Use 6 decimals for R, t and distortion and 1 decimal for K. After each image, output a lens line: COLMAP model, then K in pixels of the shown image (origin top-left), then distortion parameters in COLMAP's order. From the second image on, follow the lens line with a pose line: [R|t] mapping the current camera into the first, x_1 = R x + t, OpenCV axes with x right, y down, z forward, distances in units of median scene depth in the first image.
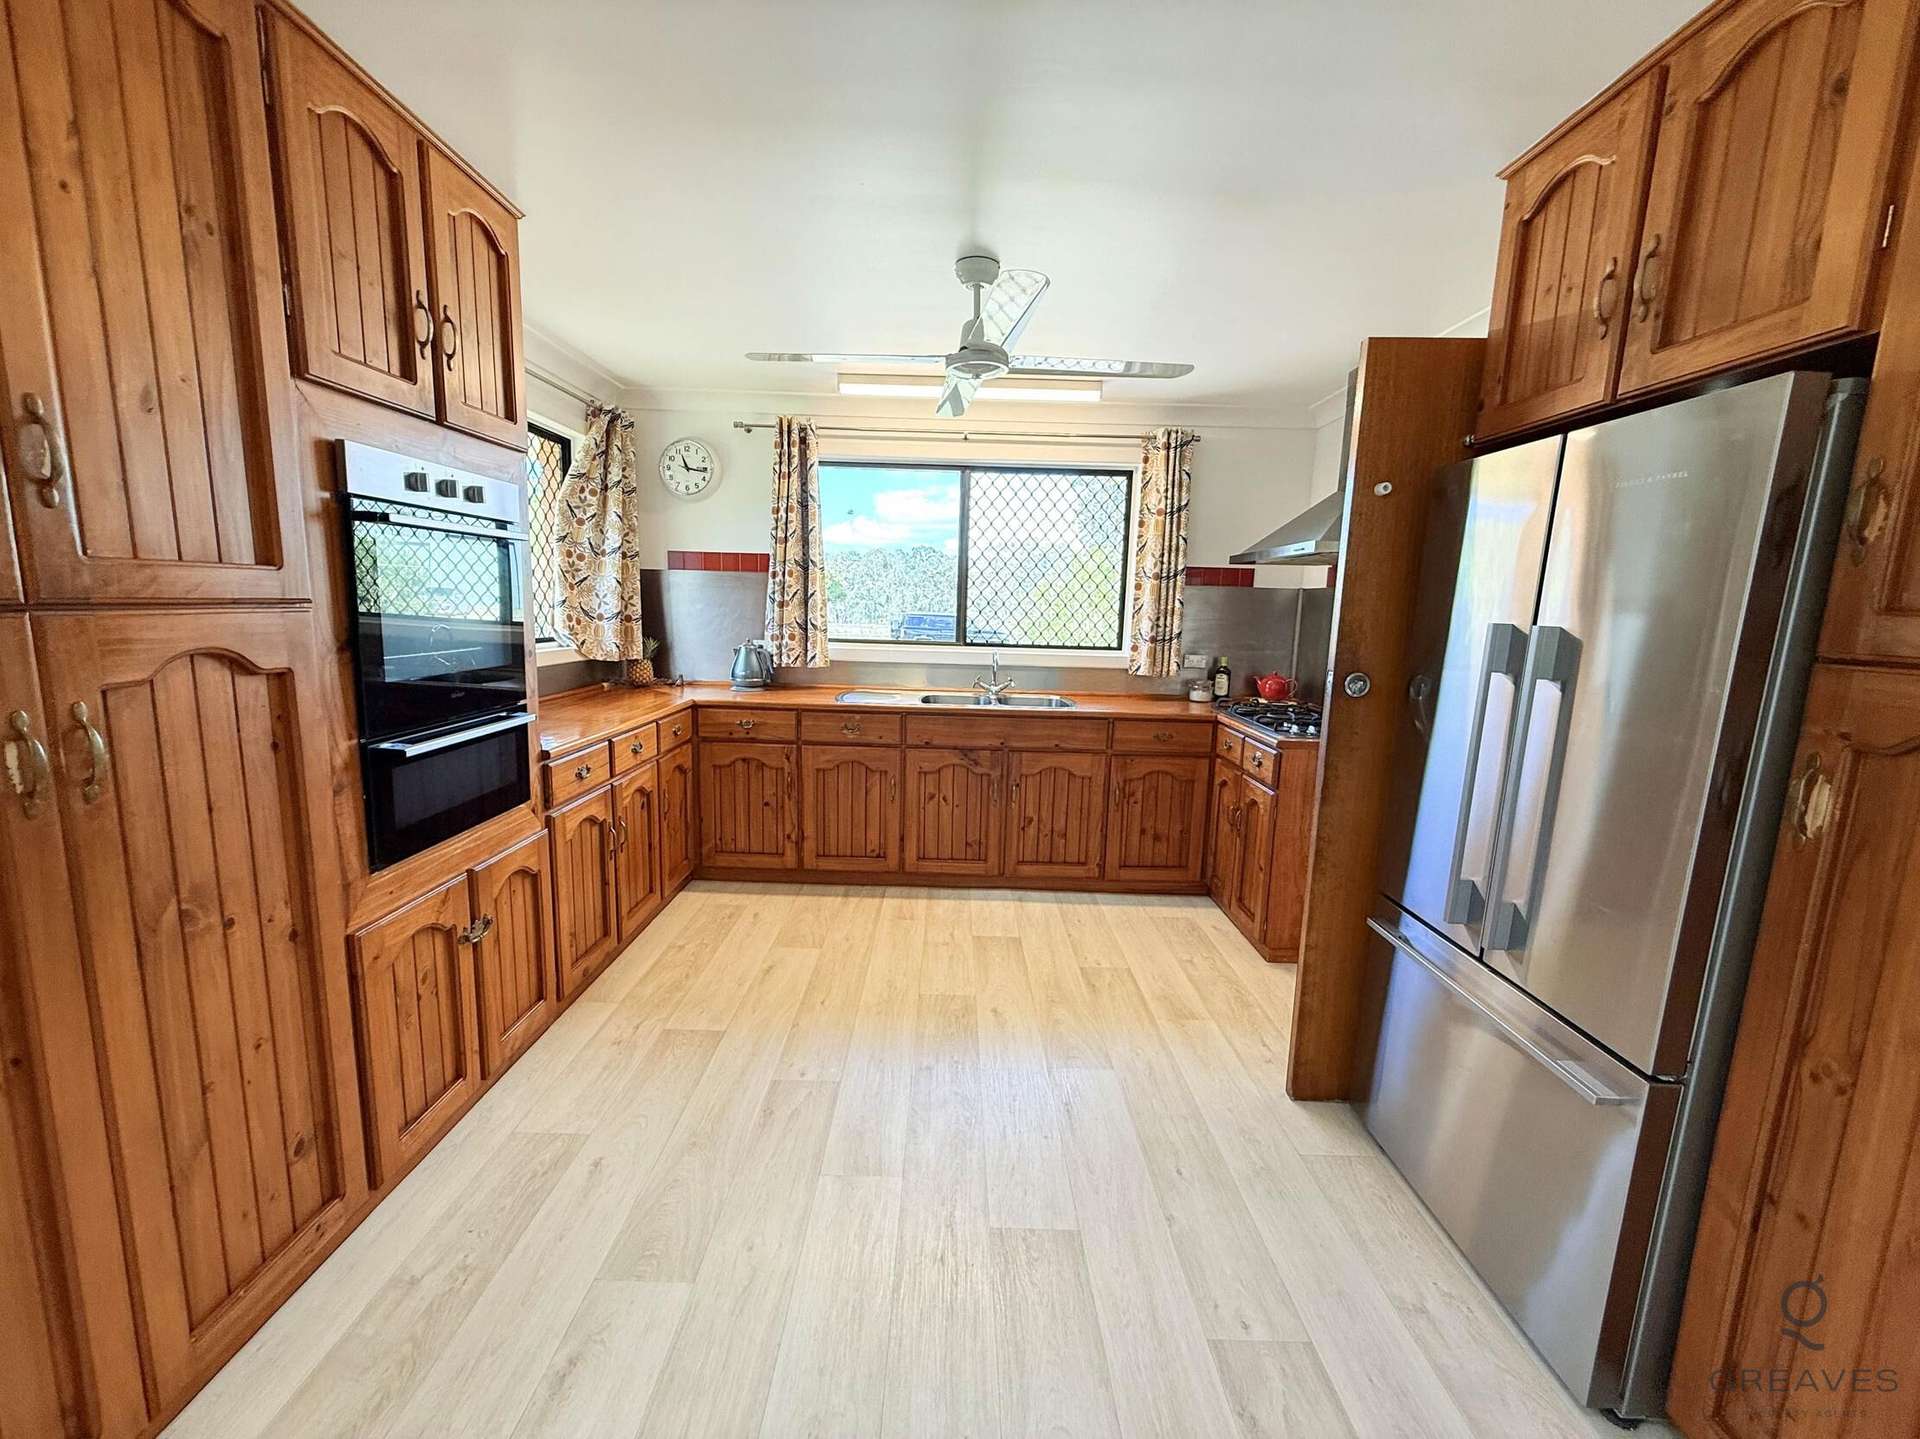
lens RADIAL K [[766.0, 0, 952.4], [0, 766.0, 718.9], [0, 0, 1]] dist [0.000362, -0.000160]
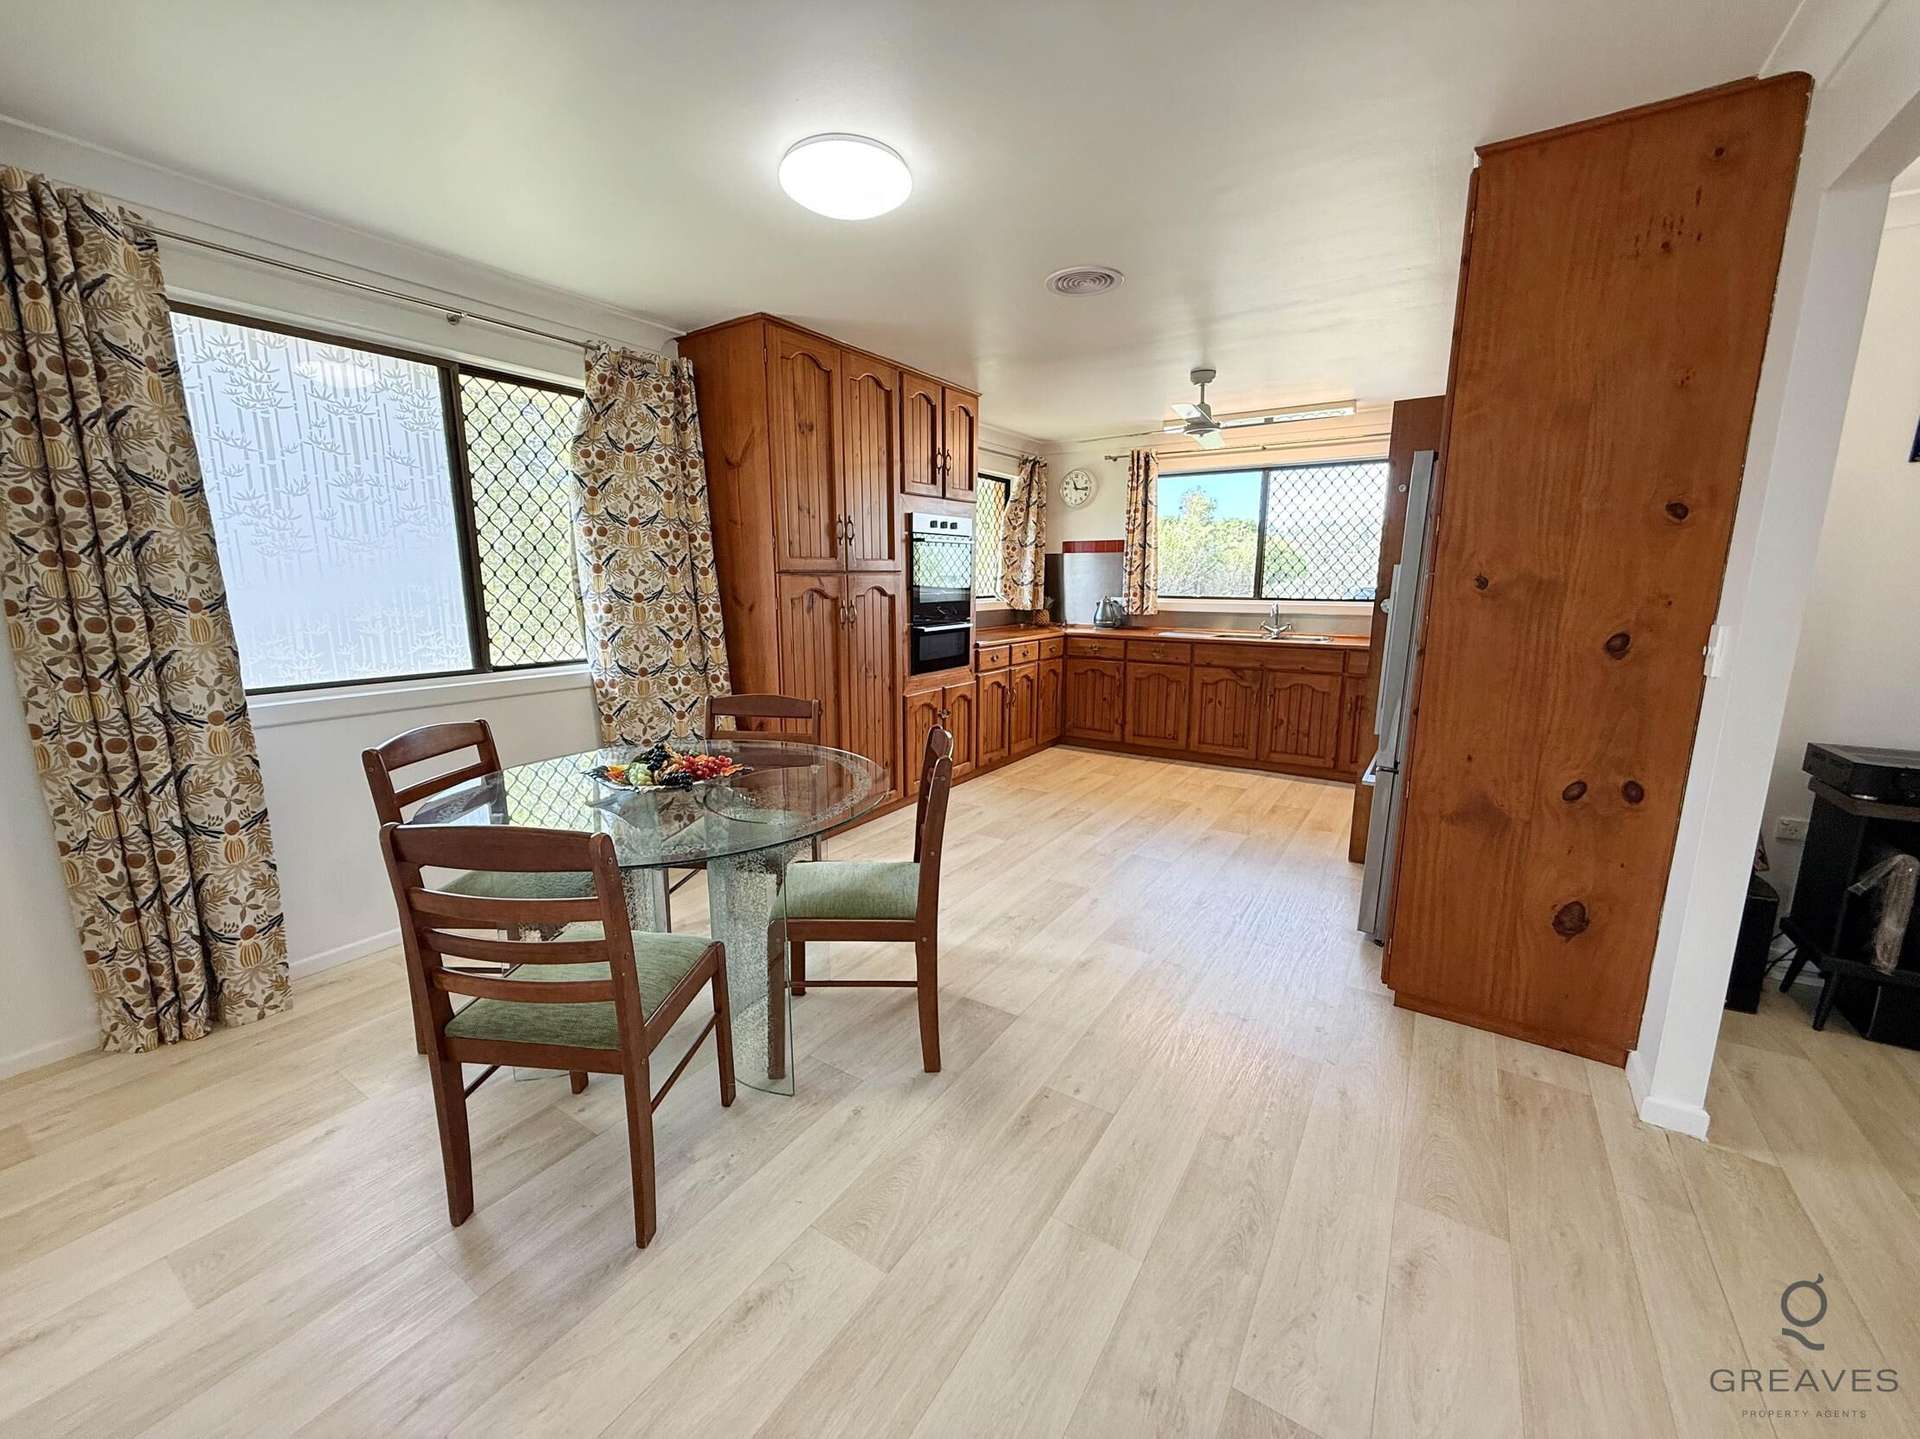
lens RADIAL K [[766.0, 0, 952.4], [0, 766.0, 718.9], [0, 0, 1]] dist [0.000362, -0.000160]
pose [[0.837852, 0.073004, -0.540995, 0.366483], [-0.058872, 0.997321, 0.043406, 0.104480], [0.542714, -0.004519, 0.839905, -0.523170]]
